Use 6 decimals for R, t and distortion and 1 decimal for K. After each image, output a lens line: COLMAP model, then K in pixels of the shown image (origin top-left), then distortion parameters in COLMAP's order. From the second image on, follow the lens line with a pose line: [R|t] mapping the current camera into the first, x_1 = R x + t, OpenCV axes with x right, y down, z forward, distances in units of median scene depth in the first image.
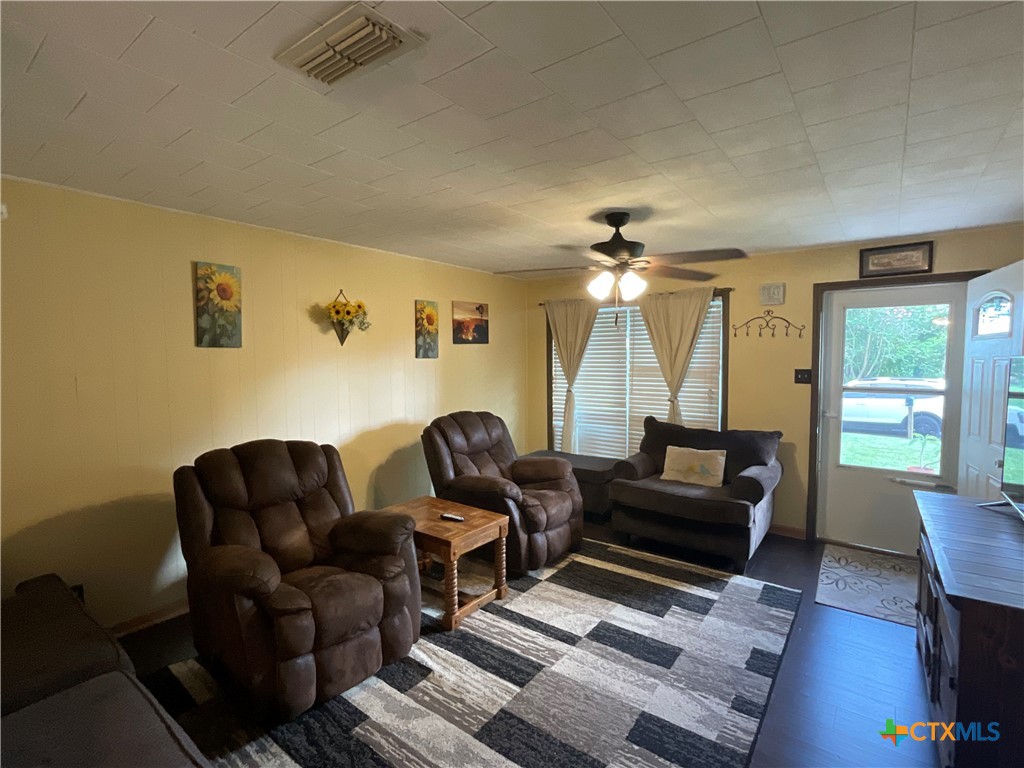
lens RADIAL K [[497.2, 0, 513.7], [0, 497.2, 387.5], [0, 0, 1]] dist [-0.006316, 0.005323]
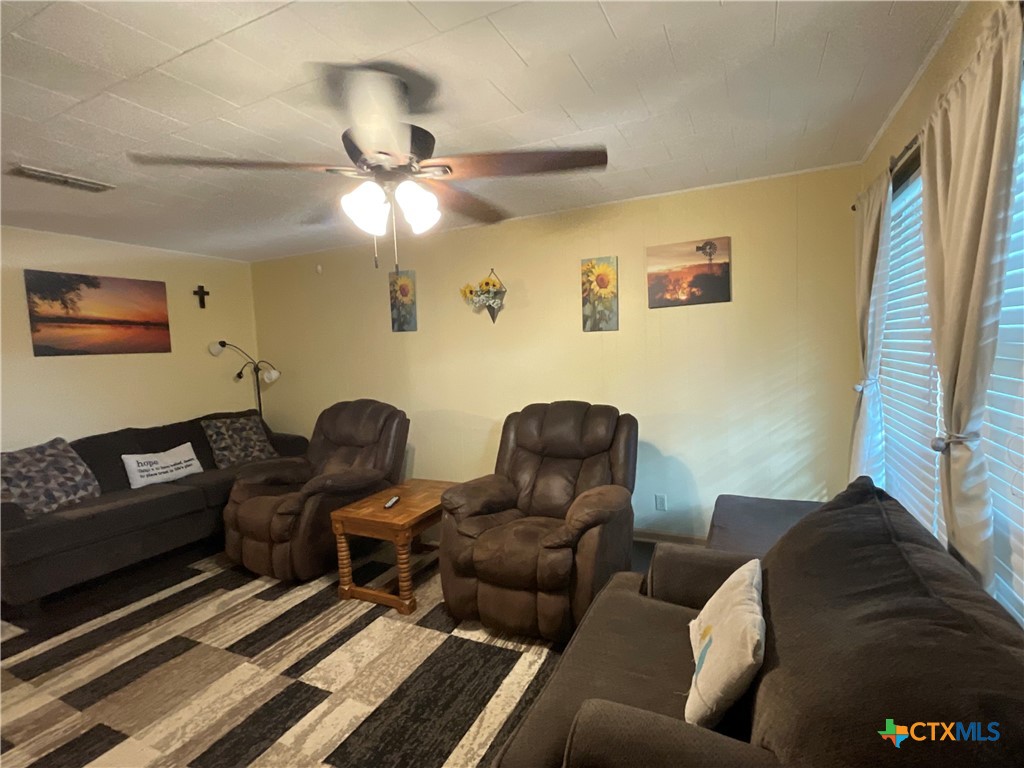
lens RADIAL K [[497.2, 0, 513.7], [0, 497.2, 387.5], [0, 0, 1]] dist [-0.006316, 0.005323]
pose [[0.192497, 0.055514, -0.979726, 0.781344], [-0.036771, 0.998105, 0.049331, -0.004484], [0.980608, 0.026530, 0.194173, 0.970613]]
